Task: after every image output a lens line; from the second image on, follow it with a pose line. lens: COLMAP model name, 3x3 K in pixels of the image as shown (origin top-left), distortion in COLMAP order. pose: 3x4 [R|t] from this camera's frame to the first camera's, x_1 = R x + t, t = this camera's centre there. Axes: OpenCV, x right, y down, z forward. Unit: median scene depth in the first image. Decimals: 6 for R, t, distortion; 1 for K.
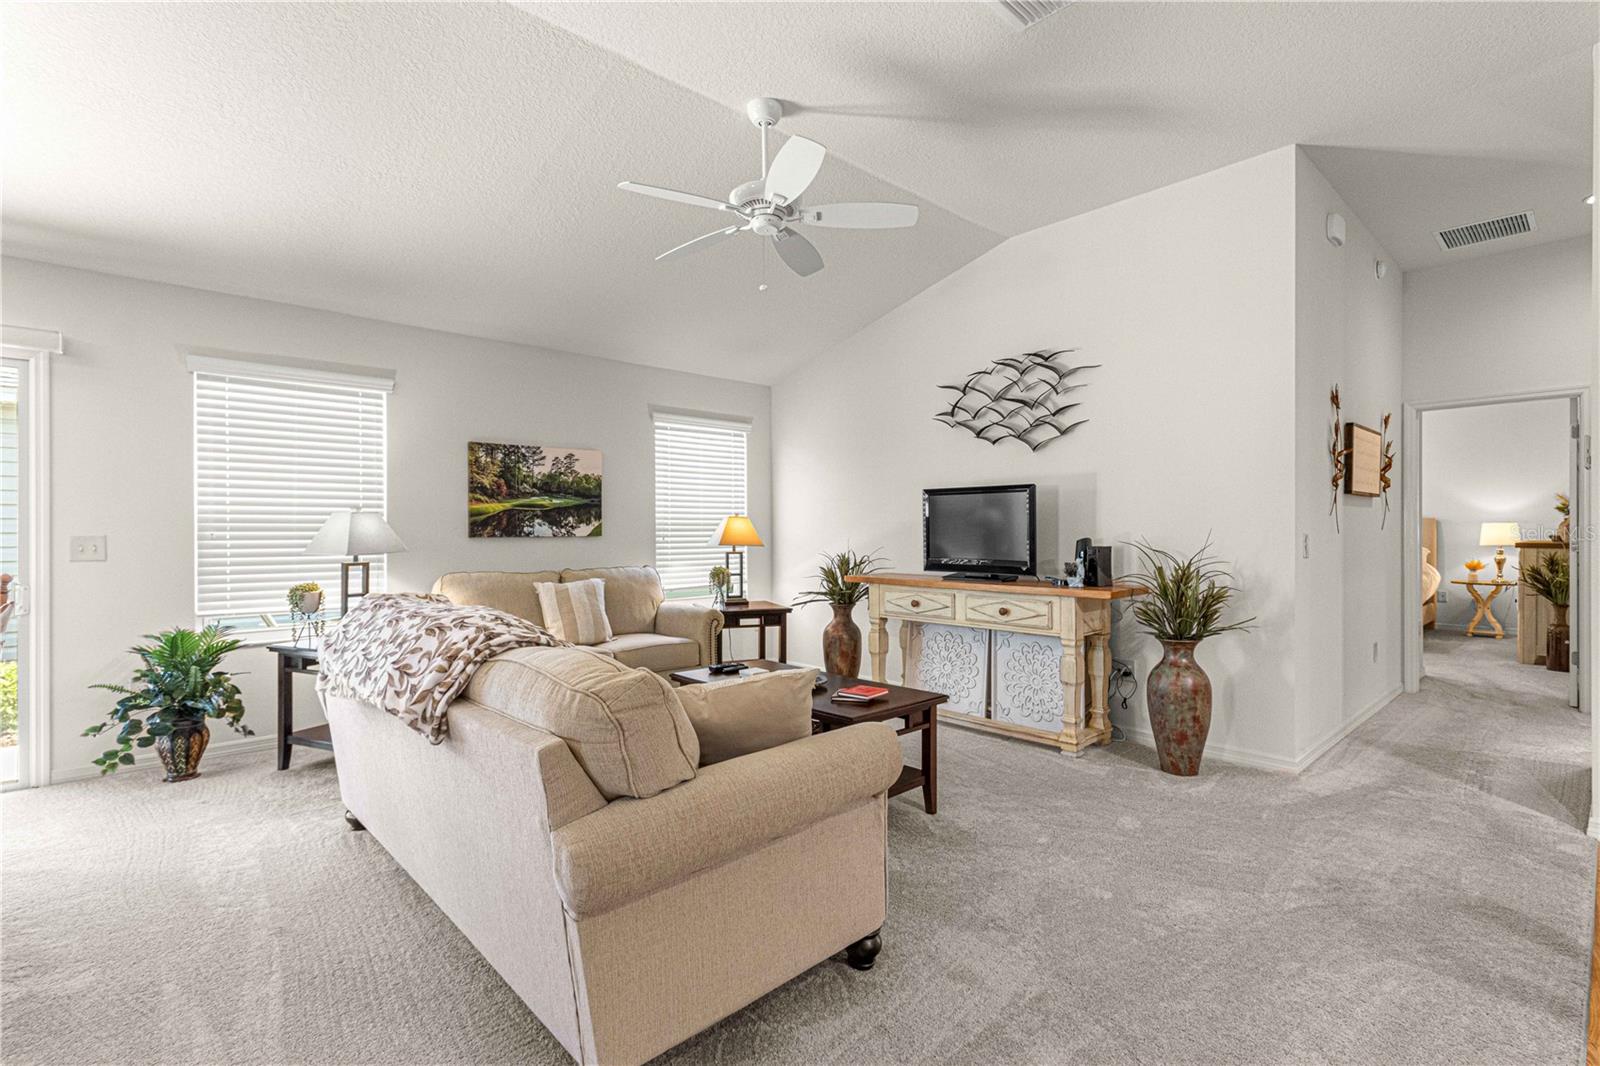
lens RADIAL K [[749.7, 0, 800.1], [0, 749.7, 528.6], [0, 0, 1]] dist [0.004121, 0.000661]
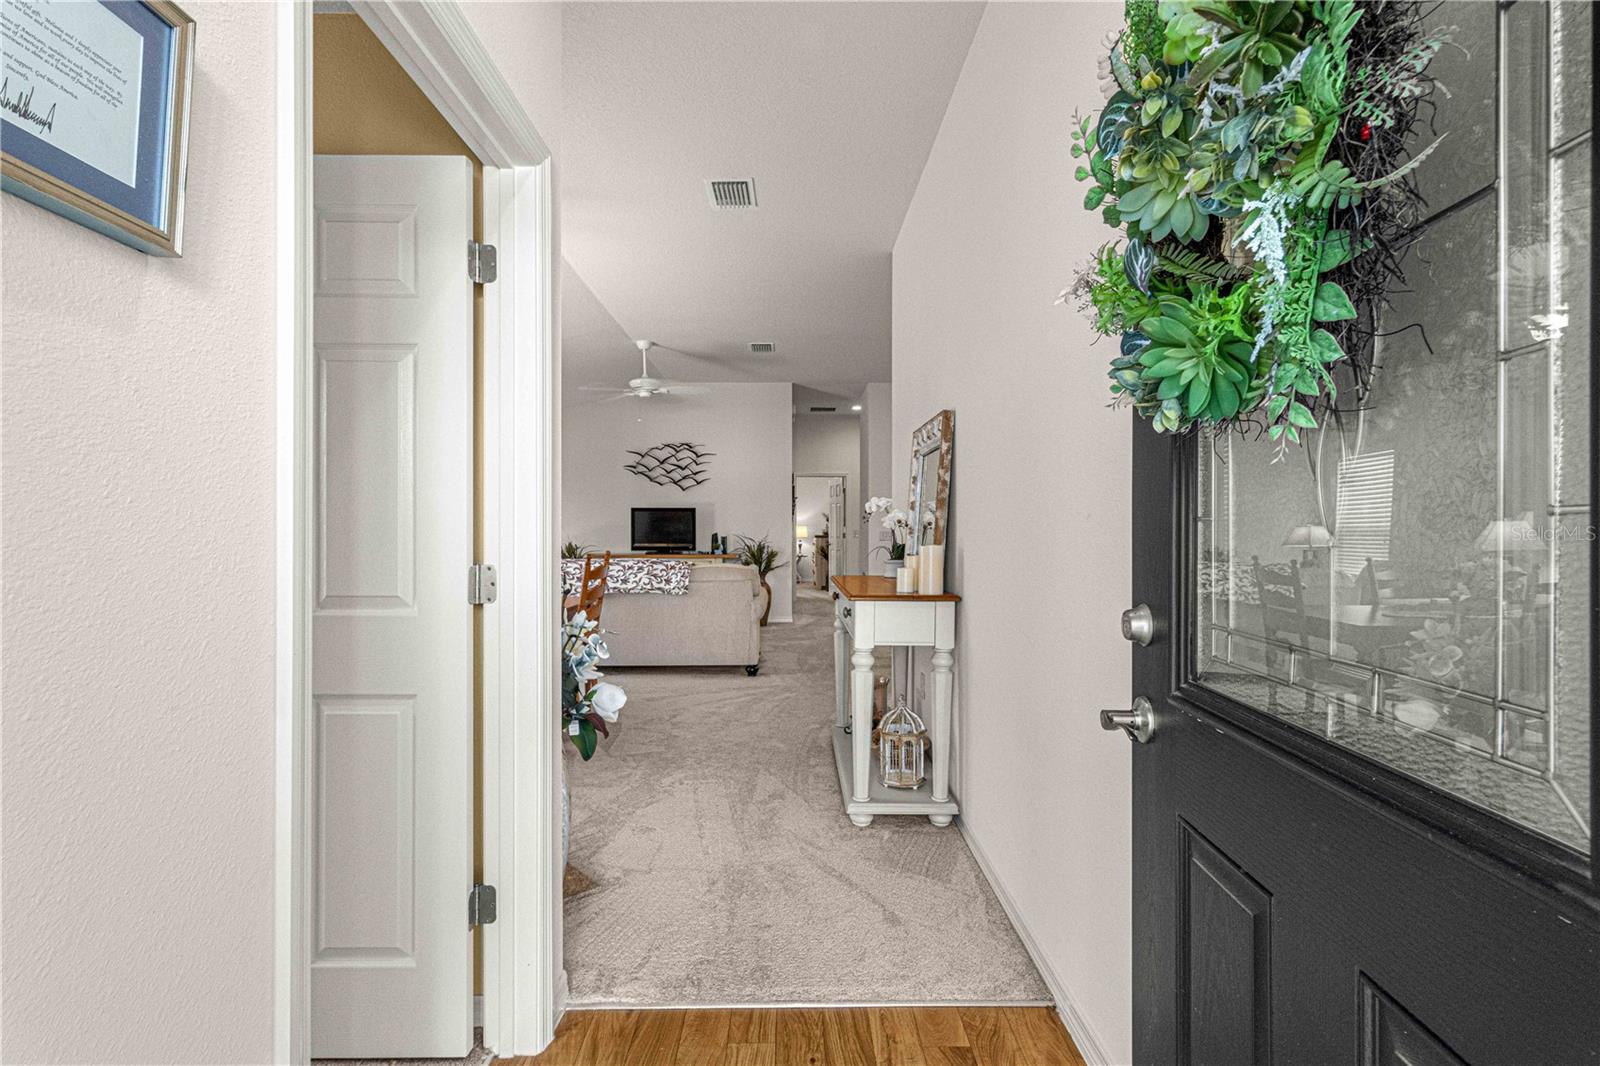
lens RADIAL K [[749.7, 0, 799.0], [0, 749.7, 532.0], [0, 0, 1]] dist [0.004121, 0.000661]
pose [[0.666827, -0.000845, 0.745212, -1.005811], [-0.003461, 0.999985, 0.004231, -0.000847], [-0.745204, -0.005401, 0.666814, -0.603064]]
